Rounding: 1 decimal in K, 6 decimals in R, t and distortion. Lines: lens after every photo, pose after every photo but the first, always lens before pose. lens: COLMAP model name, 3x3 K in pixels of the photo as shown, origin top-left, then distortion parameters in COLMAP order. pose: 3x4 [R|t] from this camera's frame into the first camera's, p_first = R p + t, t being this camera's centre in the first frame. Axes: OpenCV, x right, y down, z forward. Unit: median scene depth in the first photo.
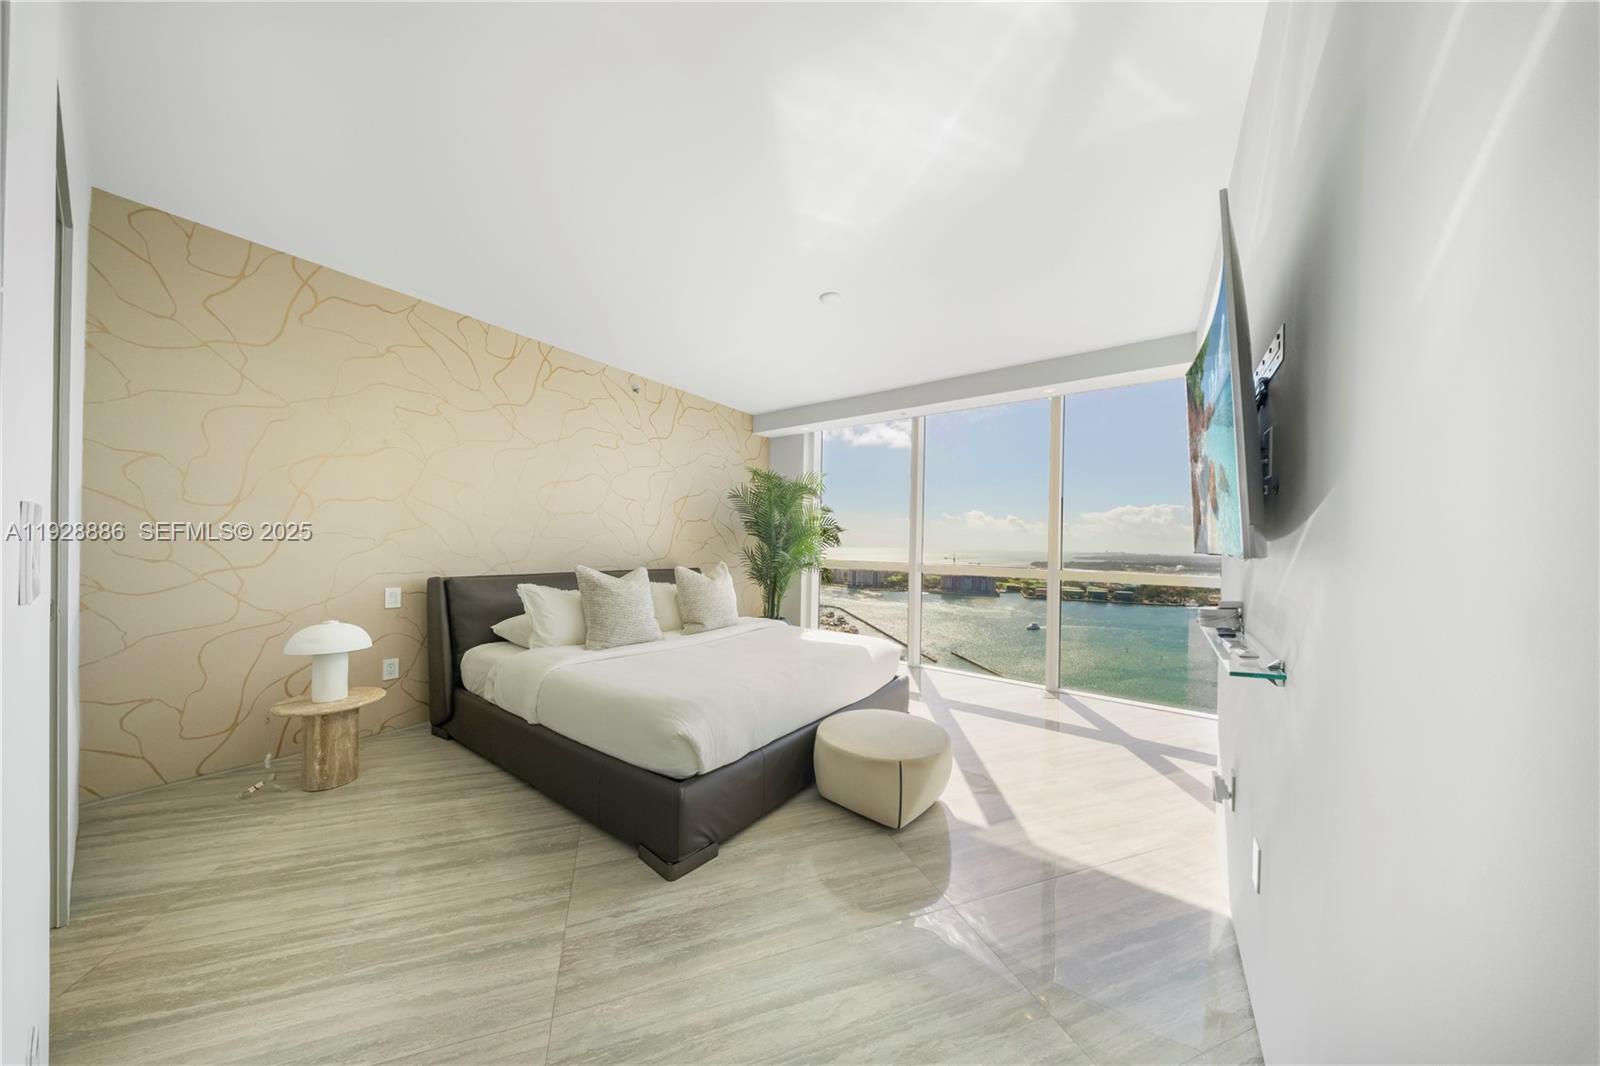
lens RADIAL K [[485.3, 0, 807.6], [0, 485.3, 546.0], [0, 0, 1]] dist [-0.005135, -0.000015]
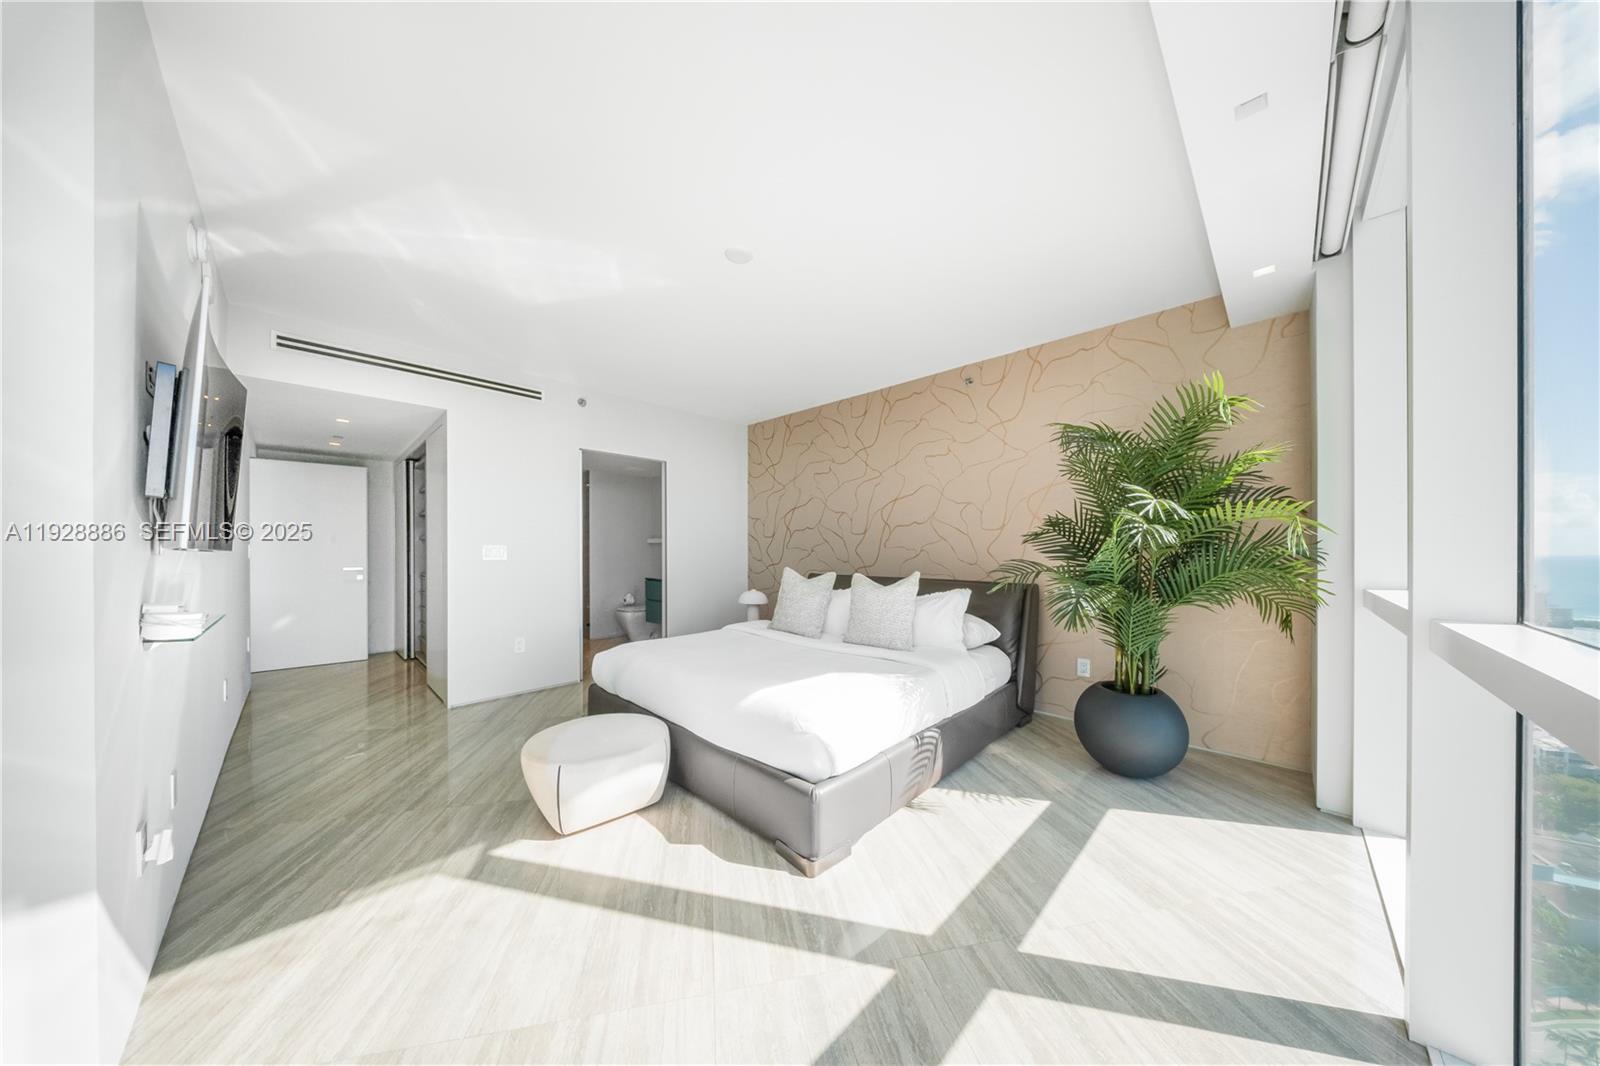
lens RADIAL K [[485.3, 0, 807.6], [0, 485.3, 546.0], [0, 0, 1]] dist [-0.005135, -0.000015]
pose [[-0.155901, -0.022246, -0.987522, 0.737108], [-0.003627, 0.999753, -0.021949, 0.008147], [0.987766, 0.000159, -0.155943, 1.071493]]
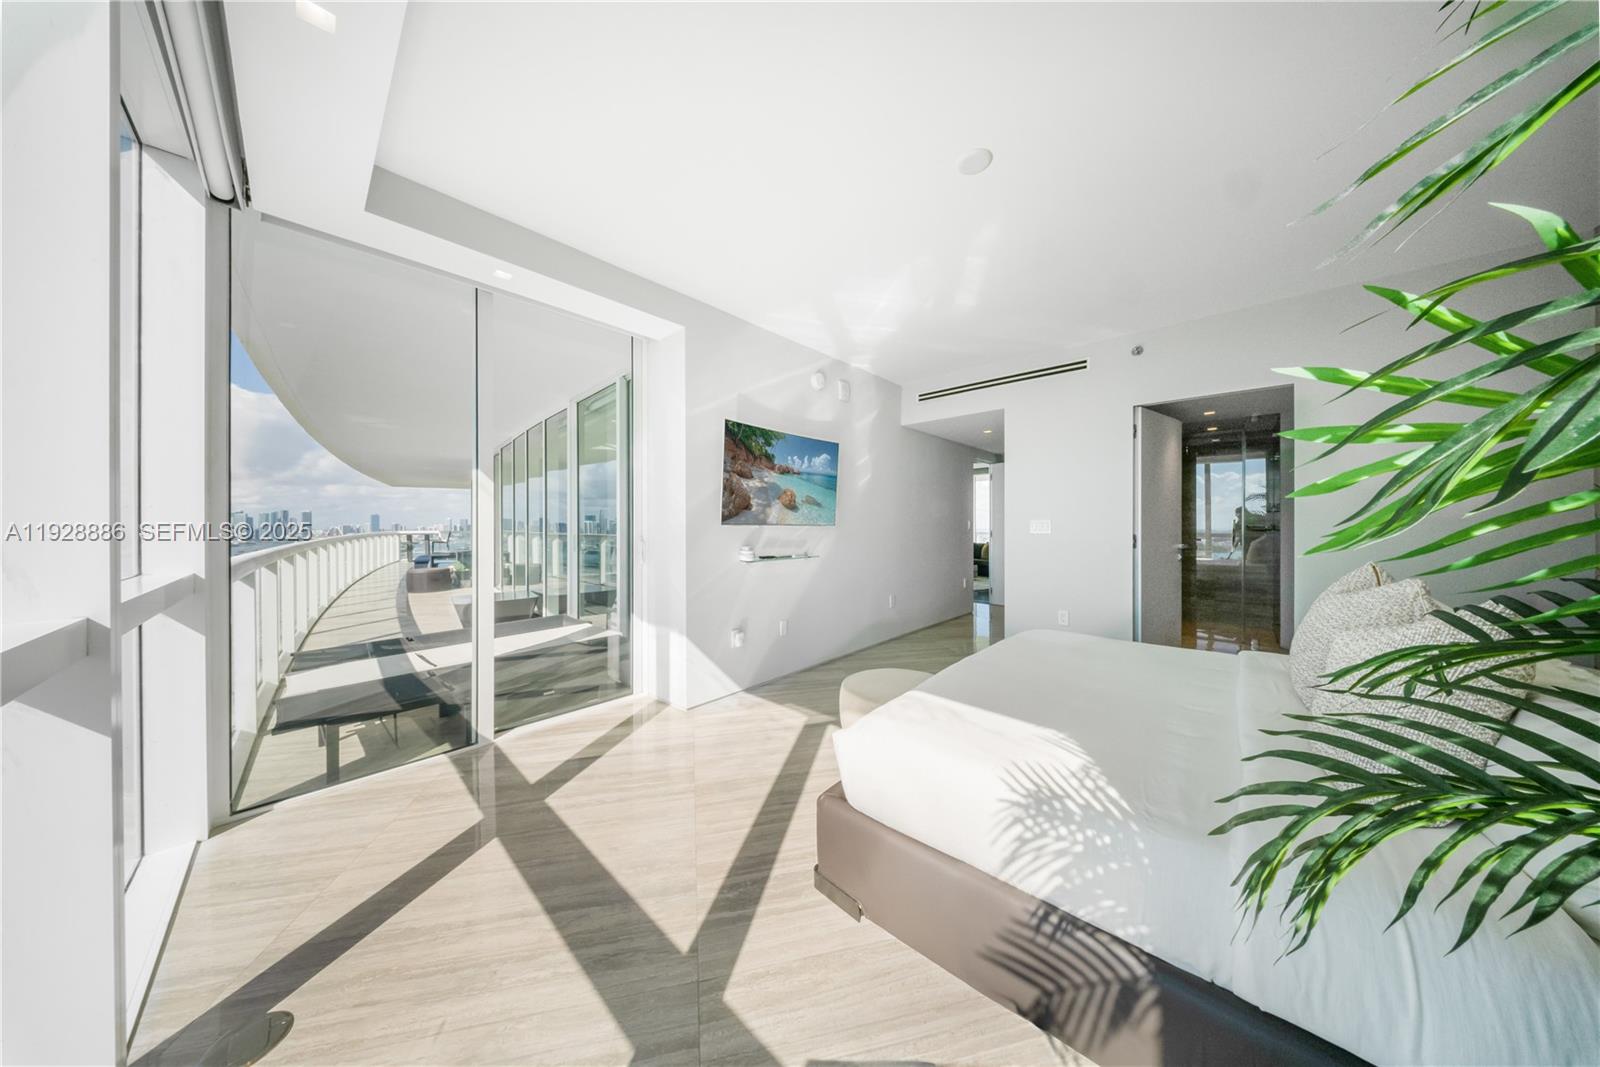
lens RADIAL K [[473.9, 0, 807.8], [0, 473.9, 538.2], [0, 0, 1]] dist [-0.001026, -0.000016]
pose [[-0.991023, -0.012381, 0.133114, 0.151256], [-0.008141, 0.999443, 0.032349, -0.005021], [-0.133440, 0.030975, -0.990573, 1.459100]]
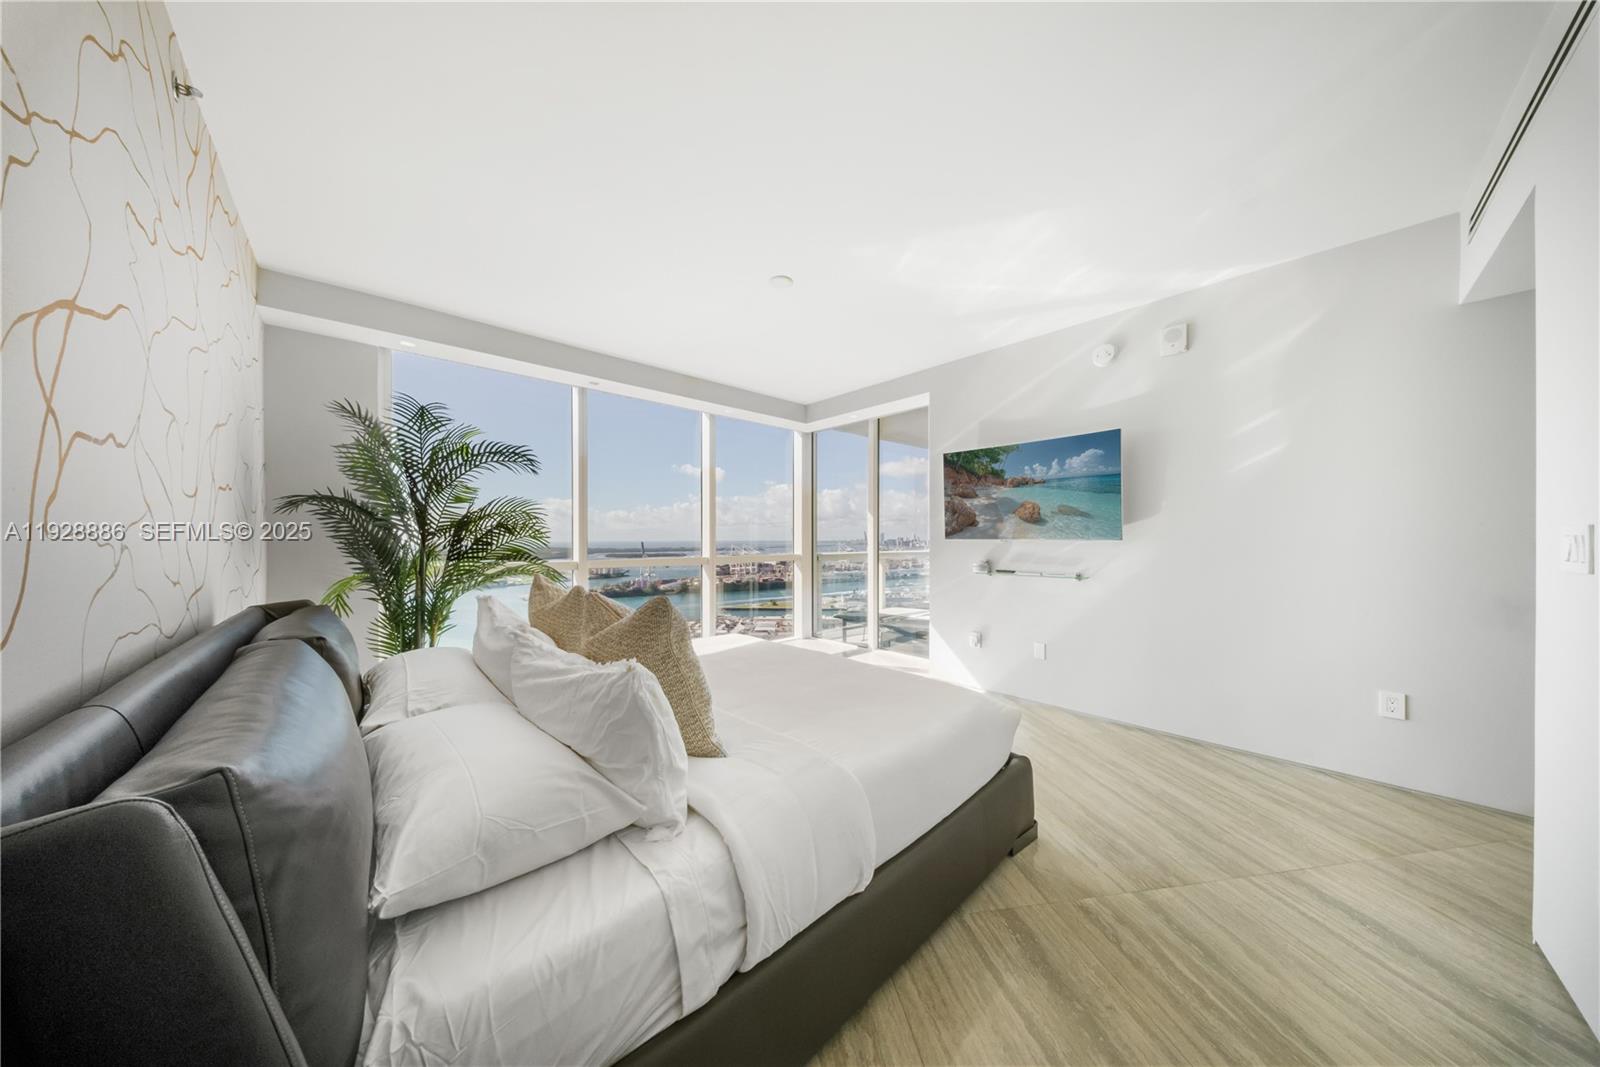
lens RADIAL K [[473.9, 0, 807.8], [0, 473.9, 538.2], [0, 0, 1]] dist [-0.001026, -0.000016]
pose [[0.203233, -0.002785, 0.979126, -0.737838], [0.004887, 0.999986, 0.001830, -0.007233], [-0.979118, 0.004413, 0.203244, 0.647624]]
